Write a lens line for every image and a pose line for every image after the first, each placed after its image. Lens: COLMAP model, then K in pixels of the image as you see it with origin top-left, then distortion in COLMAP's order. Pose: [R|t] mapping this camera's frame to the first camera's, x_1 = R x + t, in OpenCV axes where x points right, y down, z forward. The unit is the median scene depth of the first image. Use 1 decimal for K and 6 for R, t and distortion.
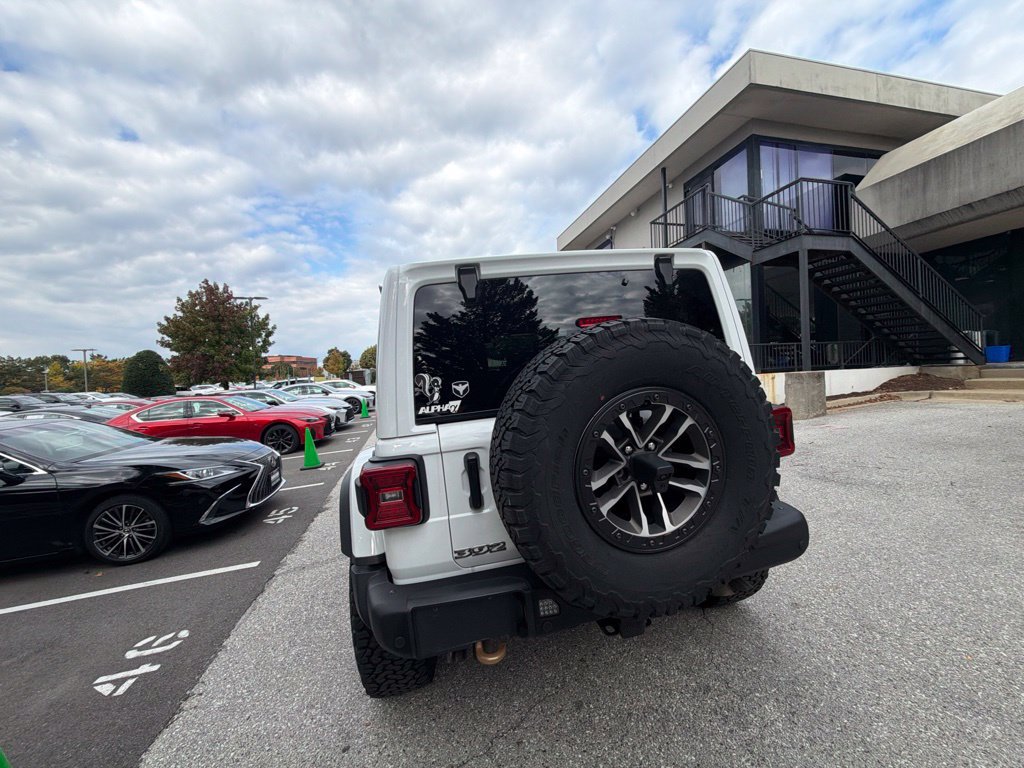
lens RADIAL K [[407.9, 0, 514.5], [0, 407.9, 387.8], [0, 0, 1]] dist [0.000398, -0.000150]
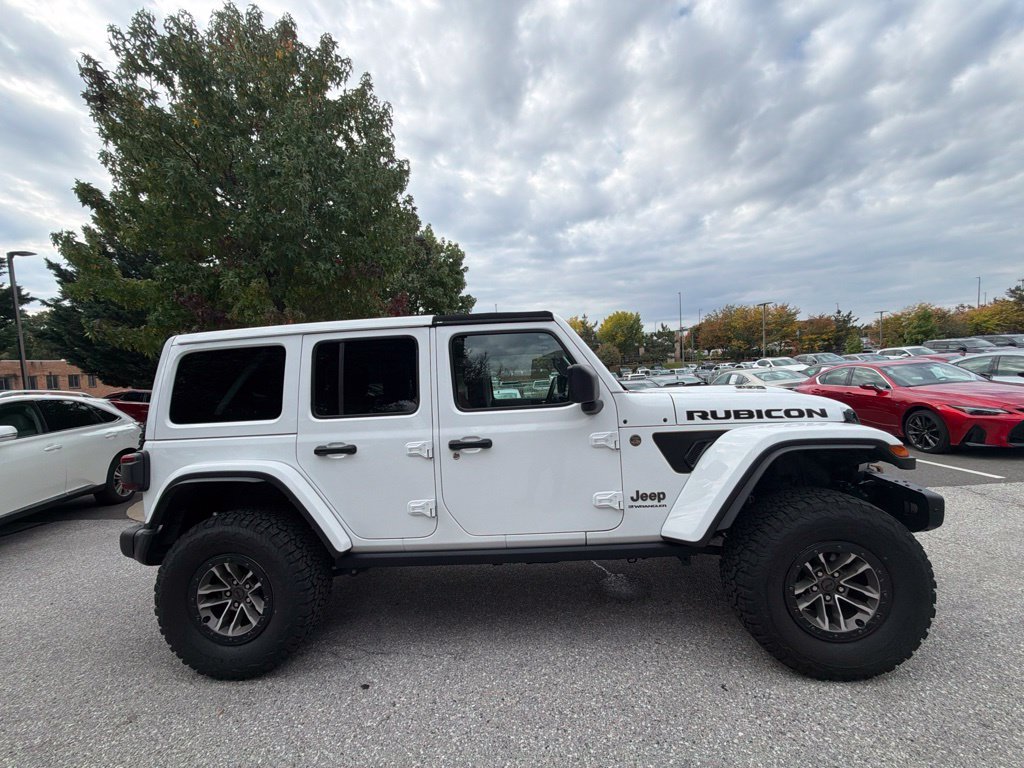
lens RADIAL K [[407.9, 0, 511.0], [0, 407.9, 382.9], [0, 0, 1]] dist [0.000398, -0.000150]
pose [[-0.289932, 0.112201, -0.950448, 0.699668], [0.037286, 0.993674, 0.105930, -0.133401], [0.956321, -0.004726, -0.292281, 1.182340]]
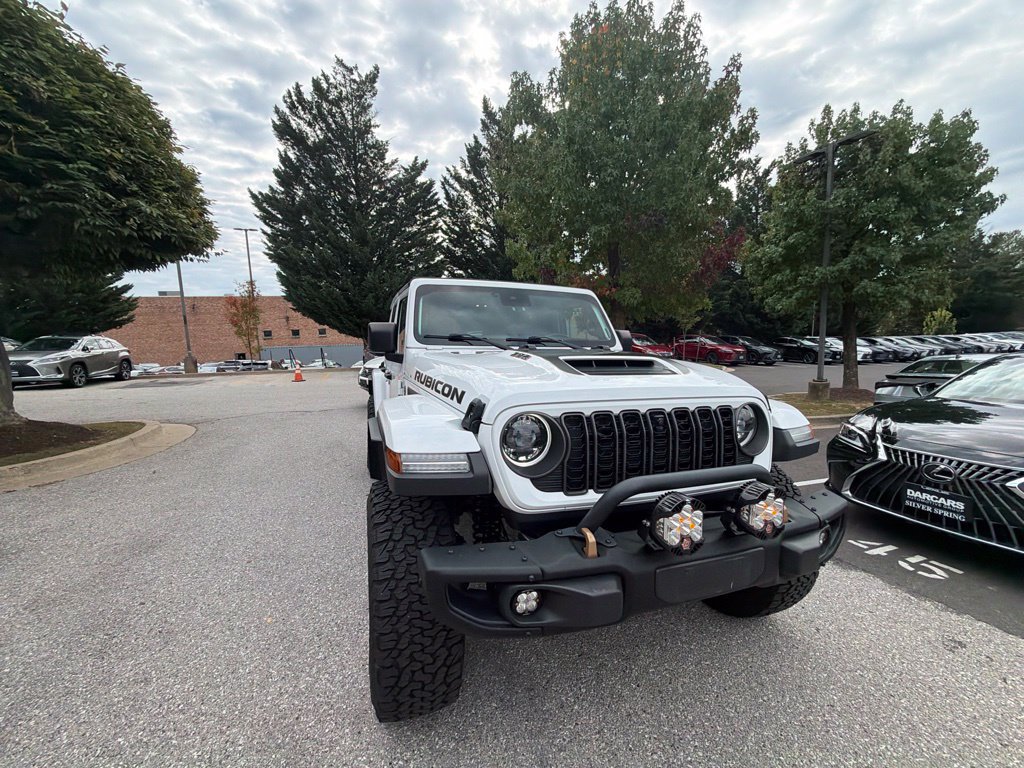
lens RADIAL K [[407.9, 0, 510.6], [0, 407.9, 384.2], [0, 0, 1]] dist [0.000398, -0.000150]
pose [[-0.989579, 0.100840, -0.102783, 0.020097], [0.083977, 0.984036, 0.156913, -0.084665], [0.116965, 0.146646, -0.982250, 1.830292]]
